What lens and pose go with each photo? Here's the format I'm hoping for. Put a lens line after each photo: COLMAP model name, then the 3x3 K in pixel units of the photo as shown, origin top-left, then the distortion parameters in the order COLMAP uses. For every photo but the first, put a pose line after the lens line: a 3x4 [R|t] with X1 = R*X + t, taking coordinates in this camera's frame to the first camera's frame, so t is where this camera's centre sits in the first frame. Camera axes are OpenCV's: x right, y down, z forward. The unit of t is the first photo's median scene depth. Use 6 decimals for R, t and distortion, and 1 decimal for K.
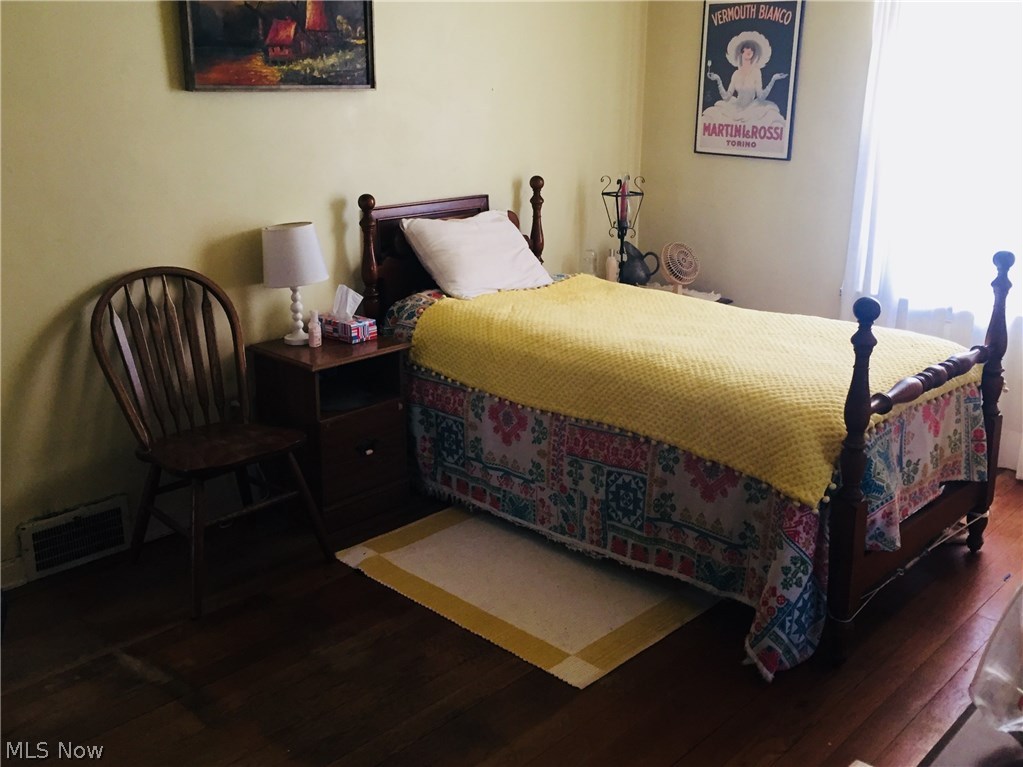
lens RADIAL K [[1006.5, 0, 514.9], [0, 1006.5, 364.7], [0, 0, 1]] dist [0.048750, 0.000000]
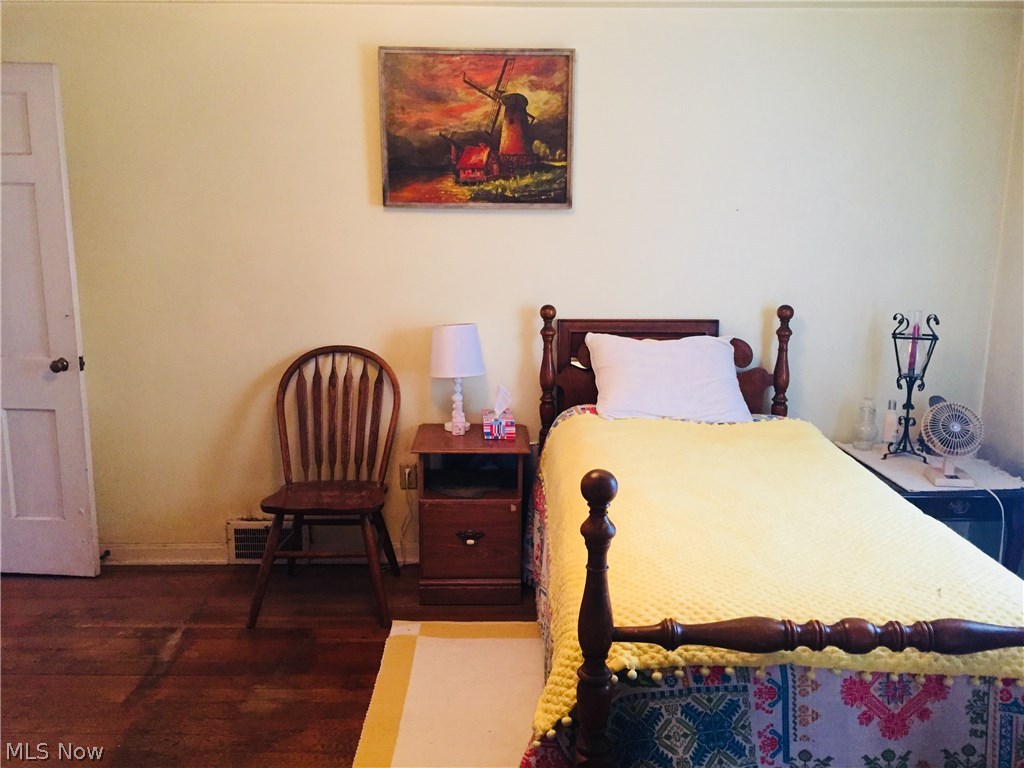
lens RADIAL K [[877.4, 0, 513.8], [0, 877.4, 391.6], [0, 0, 1]] dist [0.054016, -0.042243]
pose [[0.701093, 0.145948, -0.697974, 0.521998], [-0.204489, 0.978869, -0.000719, -0.078449], [0.683120, 0.143232, 0.716123, 0.358450]]
